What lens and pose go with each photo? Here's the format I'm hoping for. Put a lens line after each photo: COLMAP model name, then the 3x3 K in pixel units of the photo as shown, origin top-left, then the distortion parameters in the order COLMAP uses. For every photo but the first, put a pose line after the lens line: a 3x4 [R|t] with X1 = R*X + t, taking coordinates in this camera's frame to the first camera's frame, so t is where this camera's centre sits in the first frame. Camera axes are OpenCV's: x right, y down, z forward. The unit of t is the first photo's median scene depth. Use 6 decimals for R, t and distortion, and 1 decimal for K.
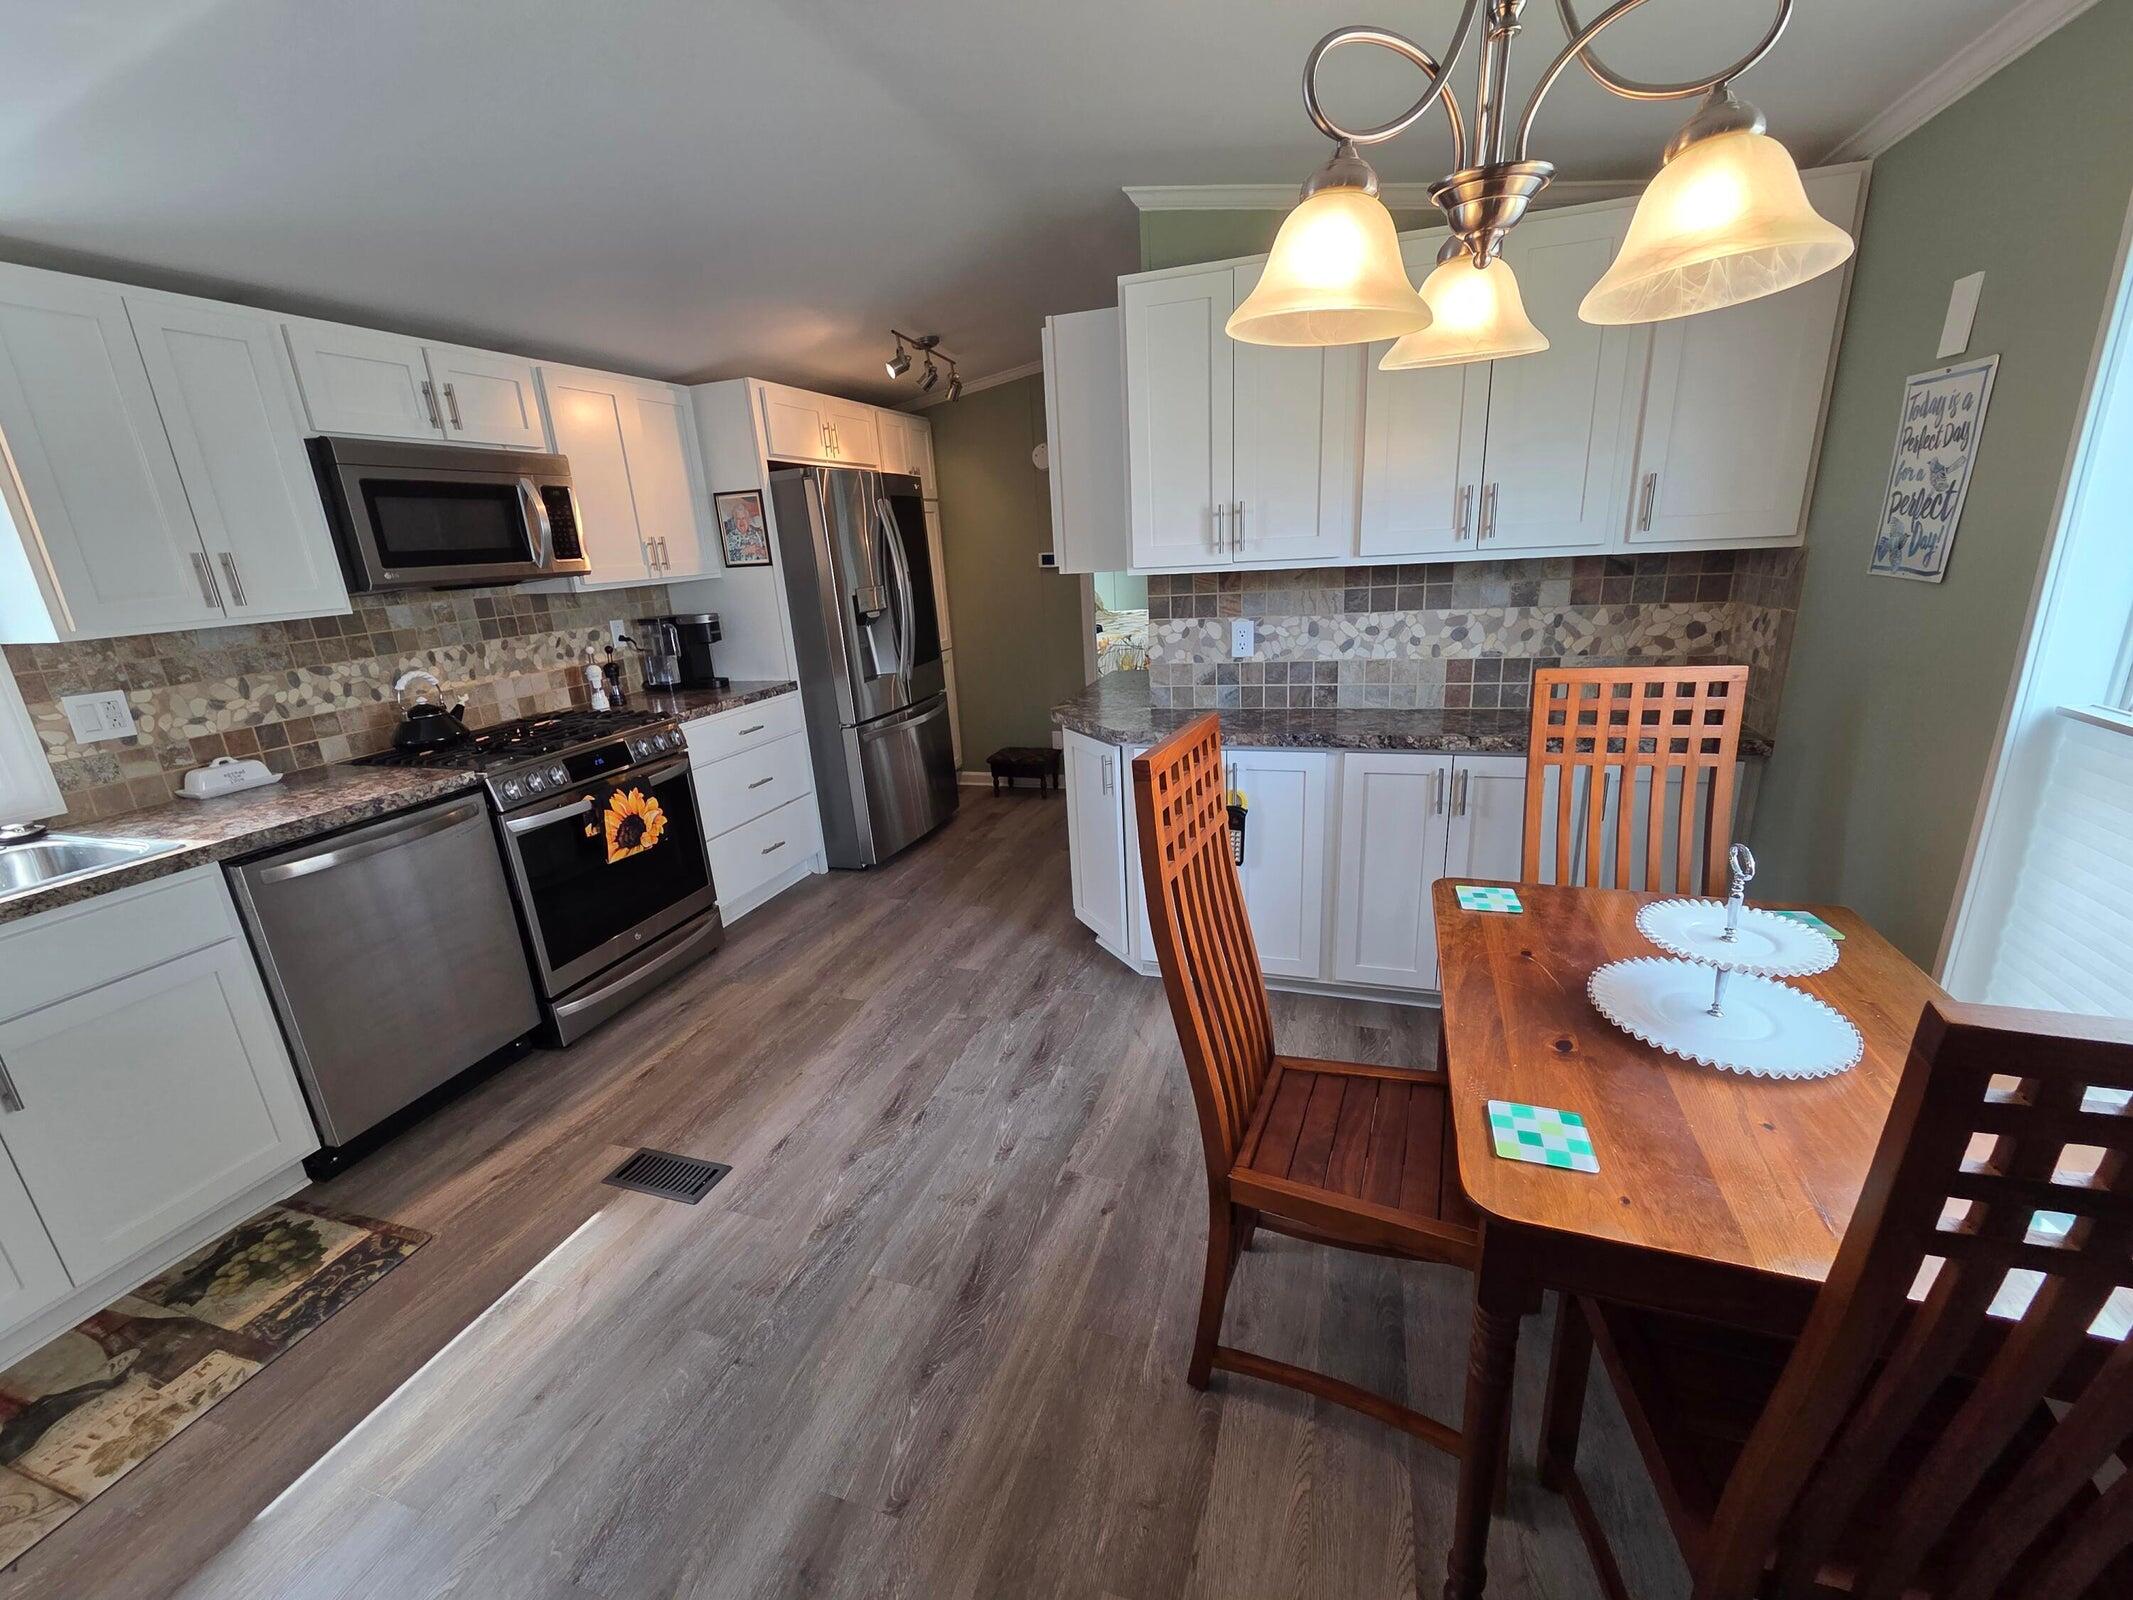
lens RADIAL K [[876.1, 0, 1062.1], [0, 876.1, 803.1], [0, 0, 1]] dist [0.004145, -0.001143]
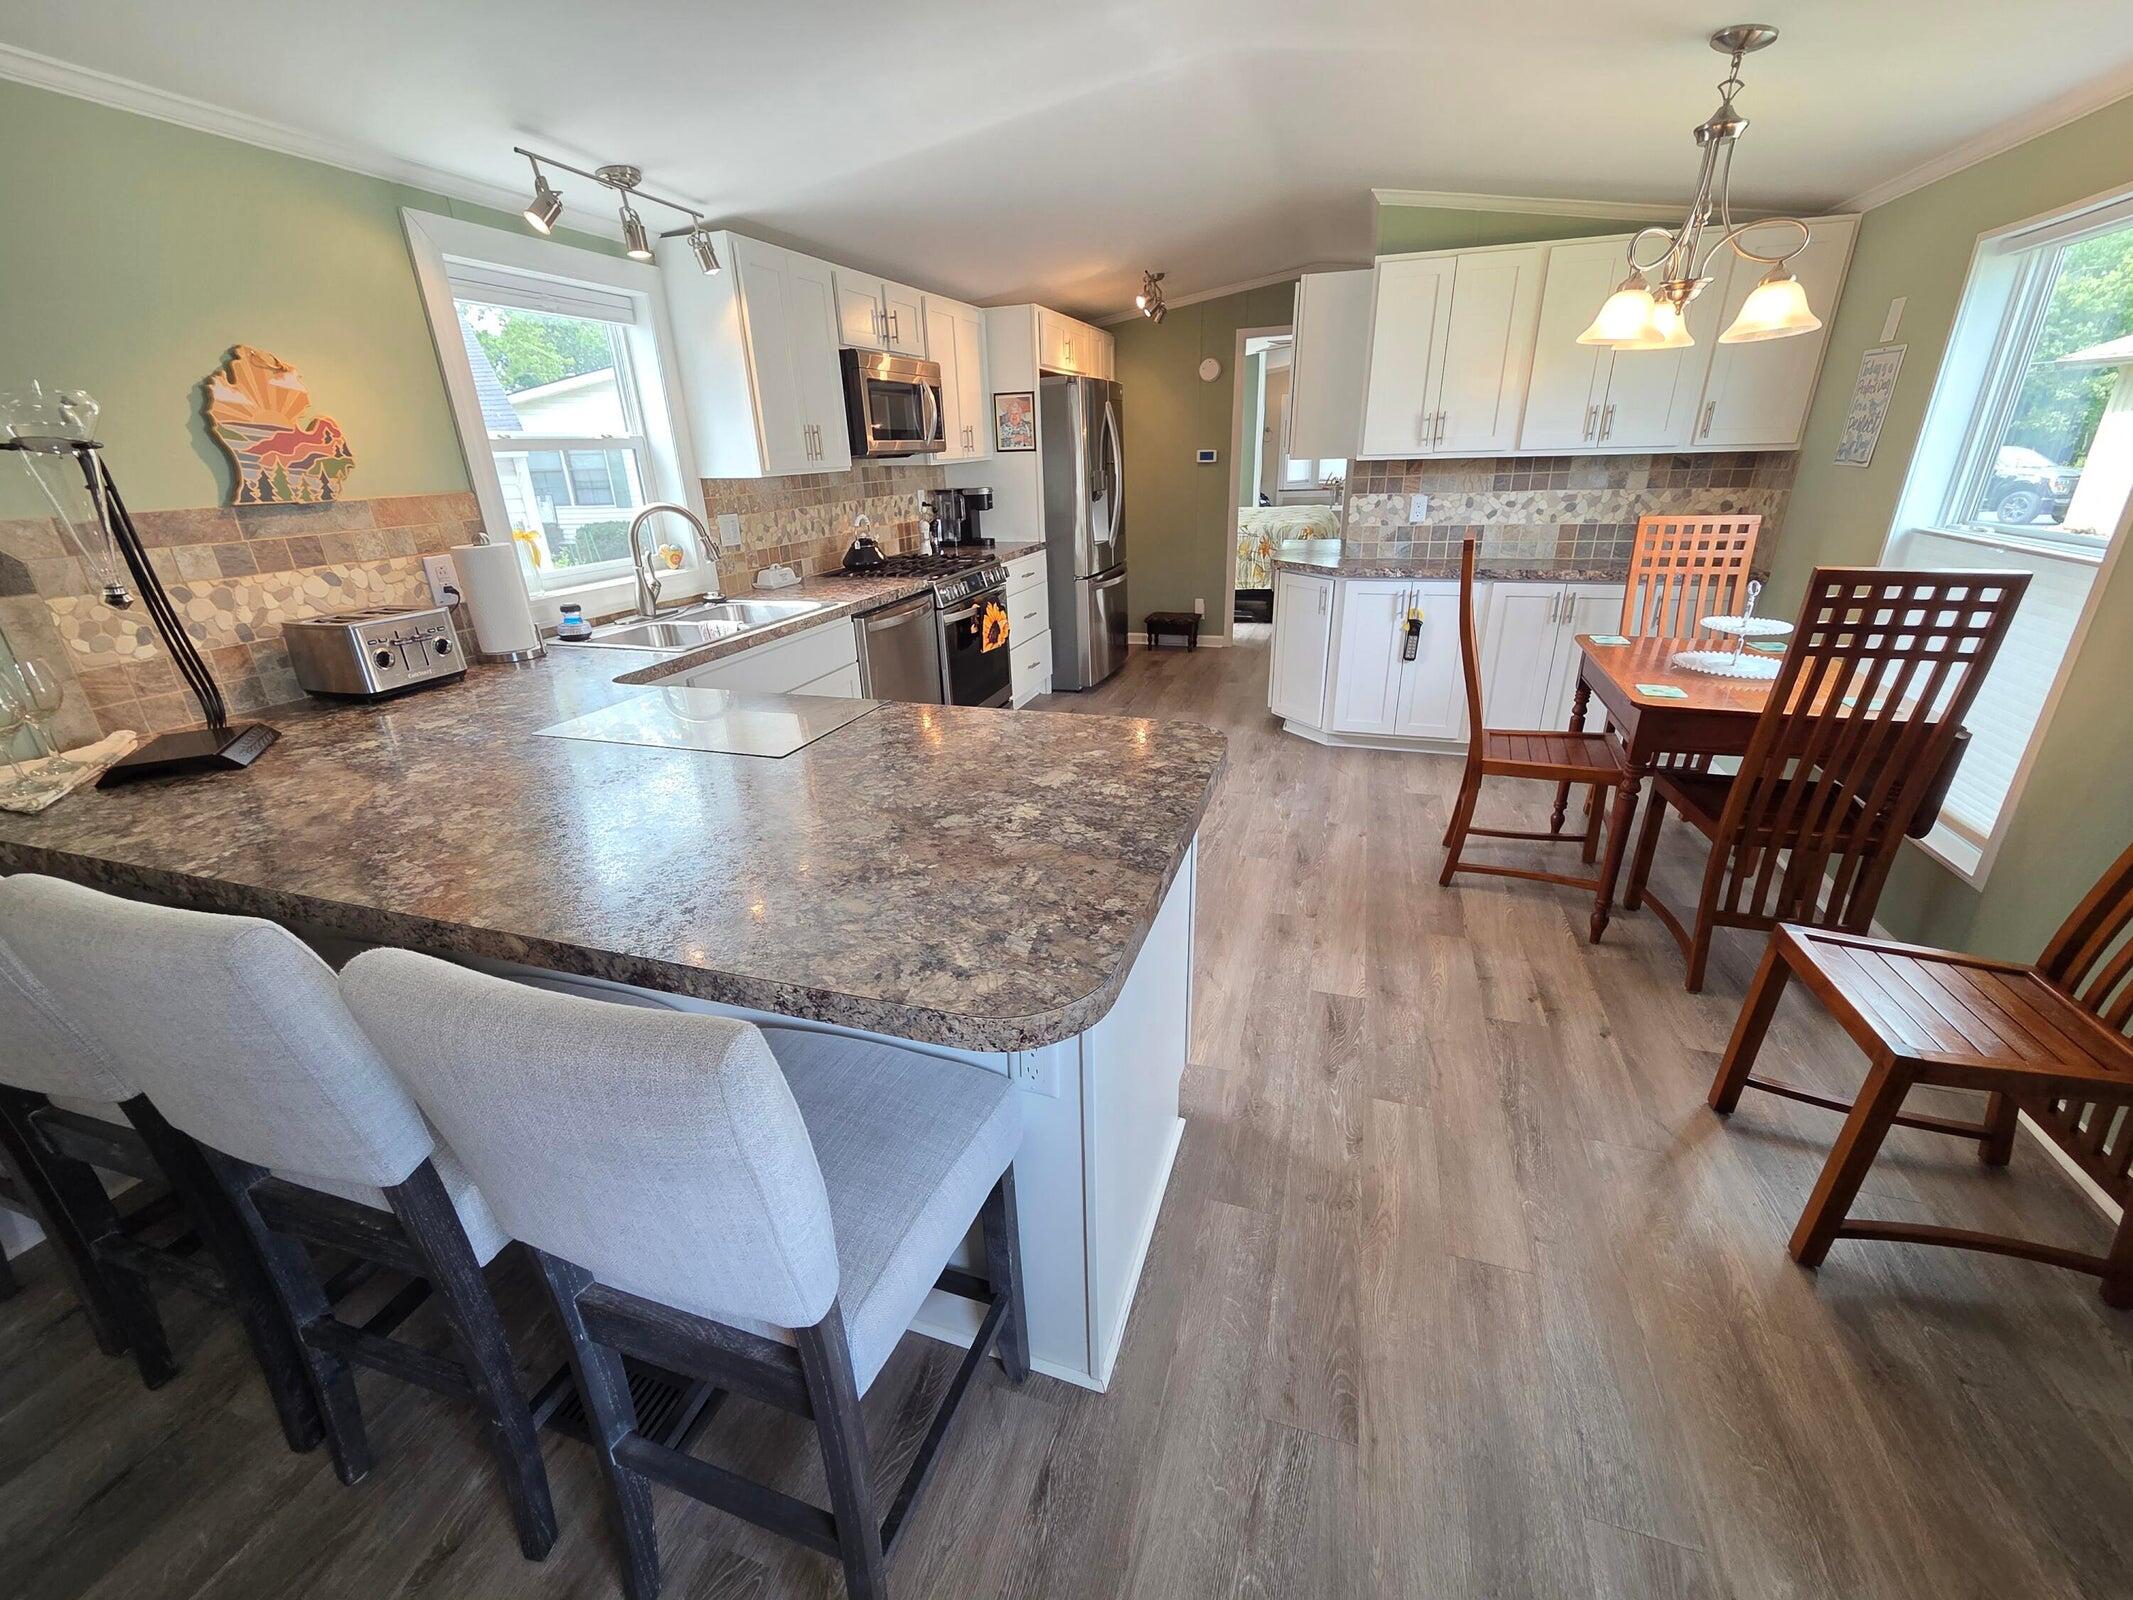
lens RADIAL K [[876.1, 0, 1063.9], [0, 876.1, 802.9], [0, 0, 1]] dist [0.004145, -0.001143]
pose [[0.999563, 0.023166, 0.018343, -0.454331], [-0.024762, 0.995435, 0.092176, 0.205335], [-0.016124, -0.092590, 0.995574, -0.561109]]
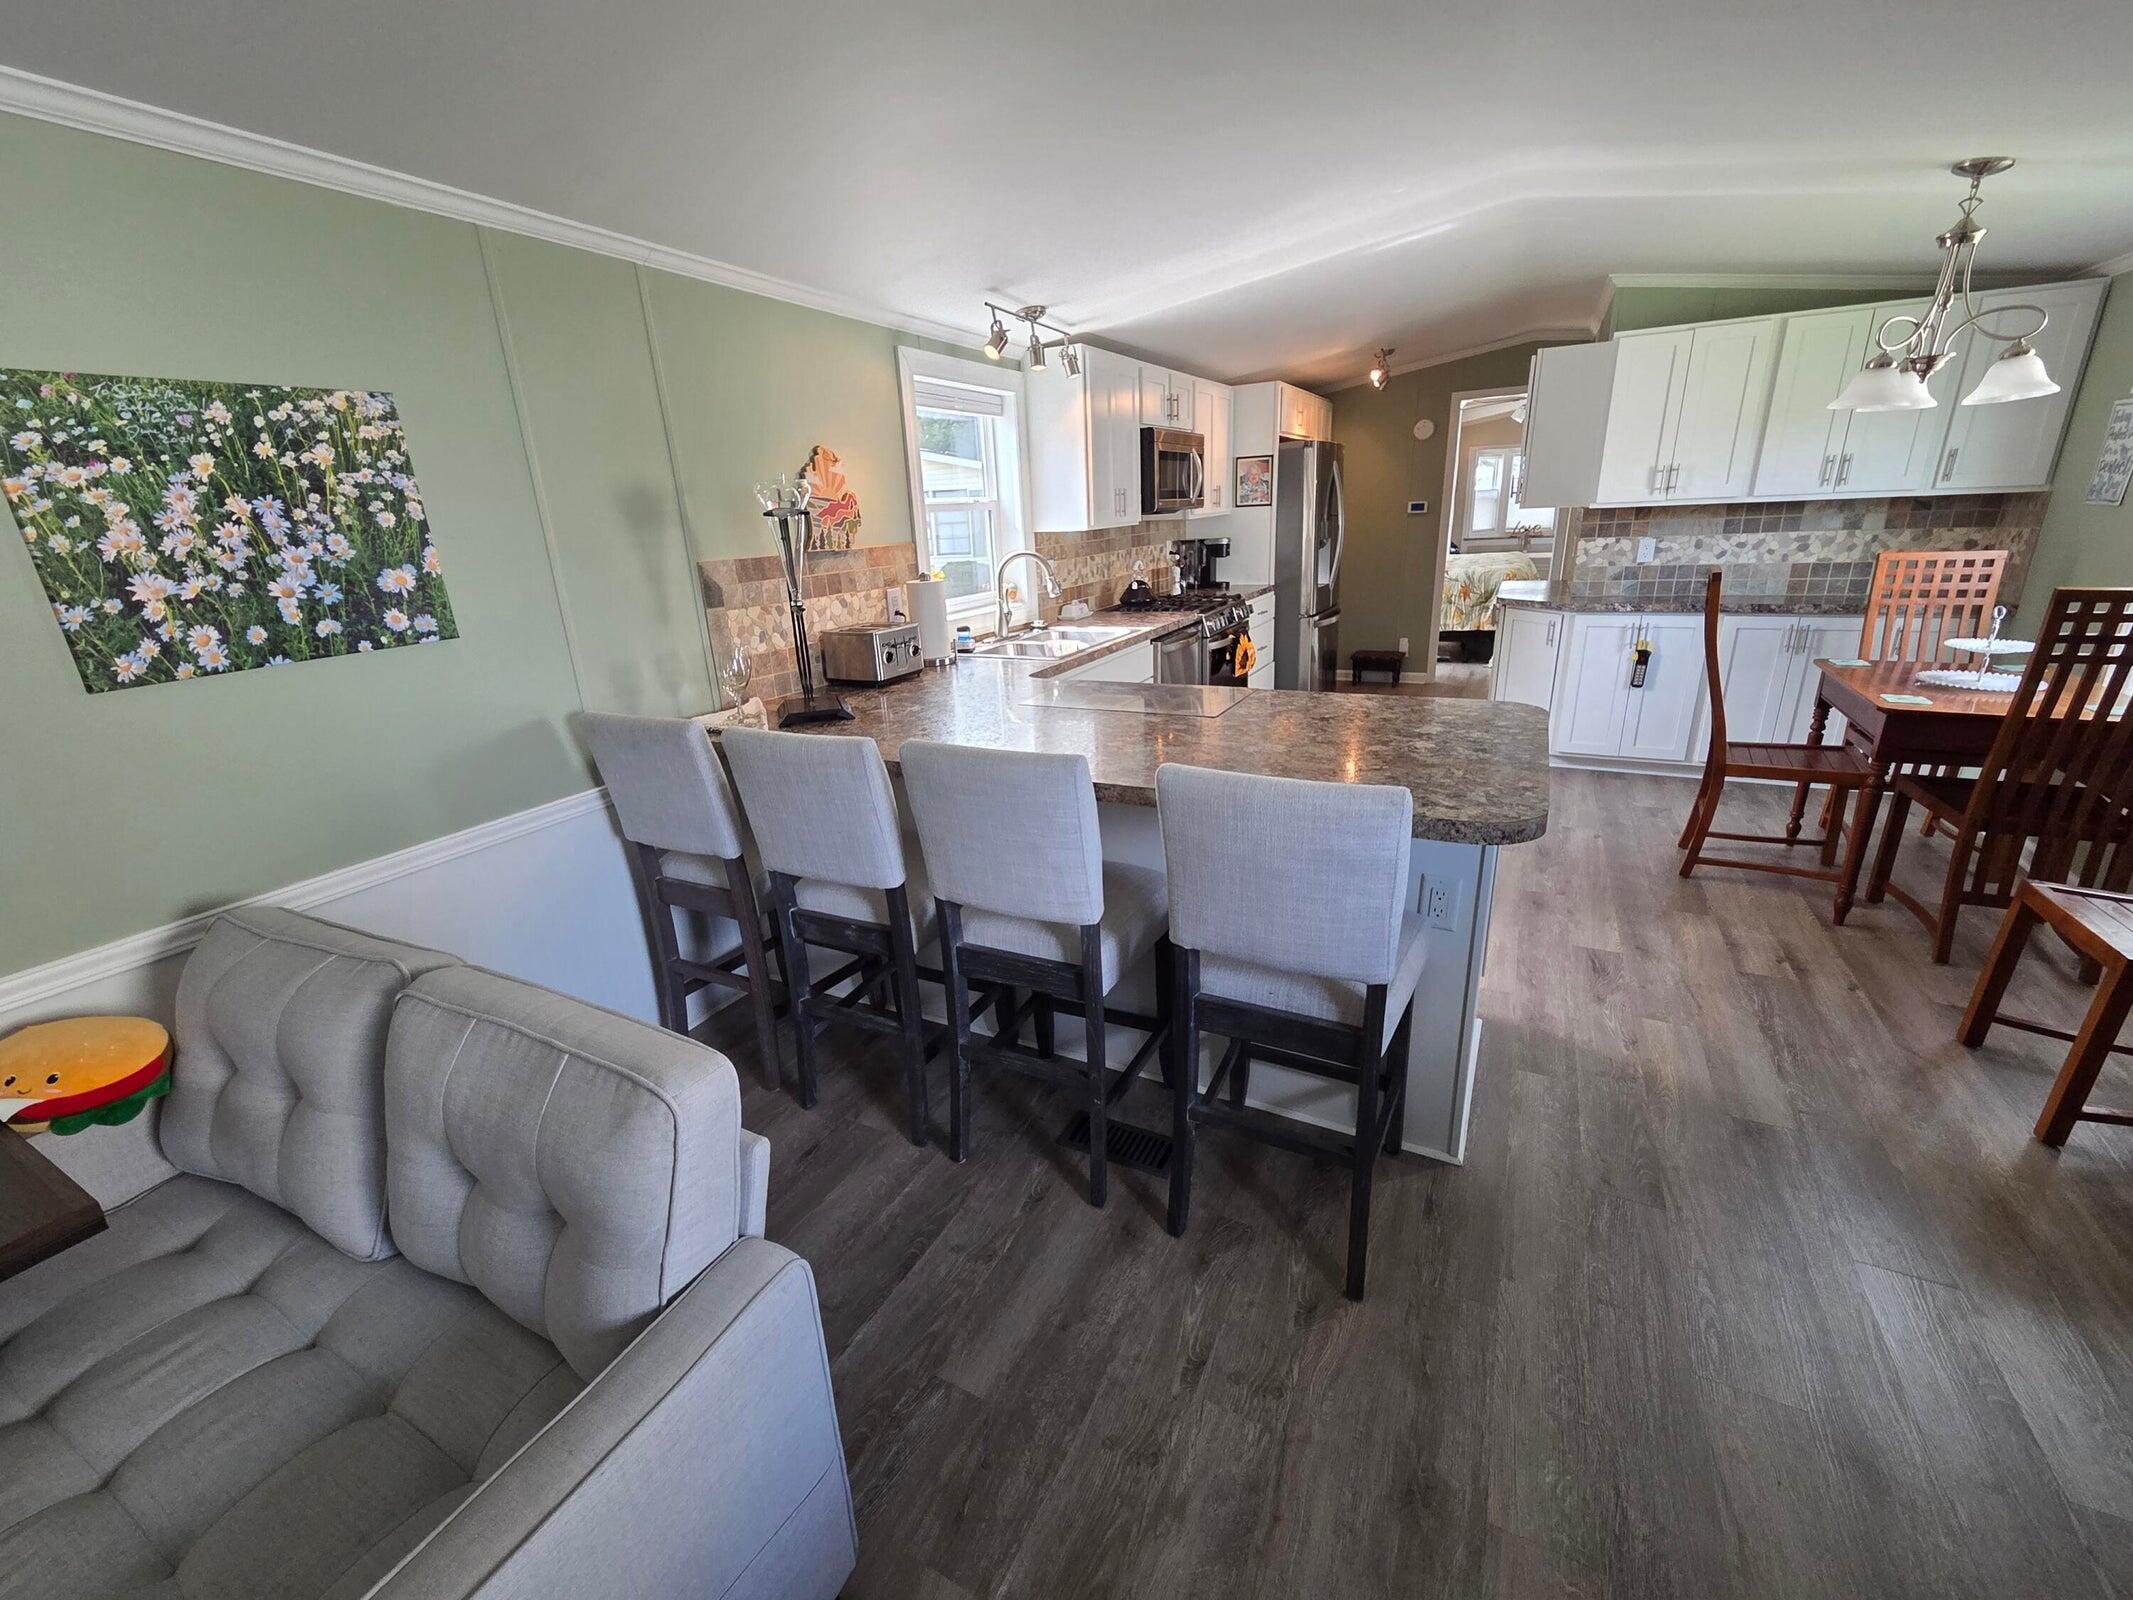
lens RADIAL K [[876.1, 0, 1061.2], [0, 876.1, 806.2], [0, 0, 1]] dist [0.004145, -0.001143]
pose [[0.988322, 0.059280, -0.140373, -0.675943], [-0.053392, 0.997543, 0.045355, 0.297525], [0.142717, -0.037330, 0.989059, -0.857072]]
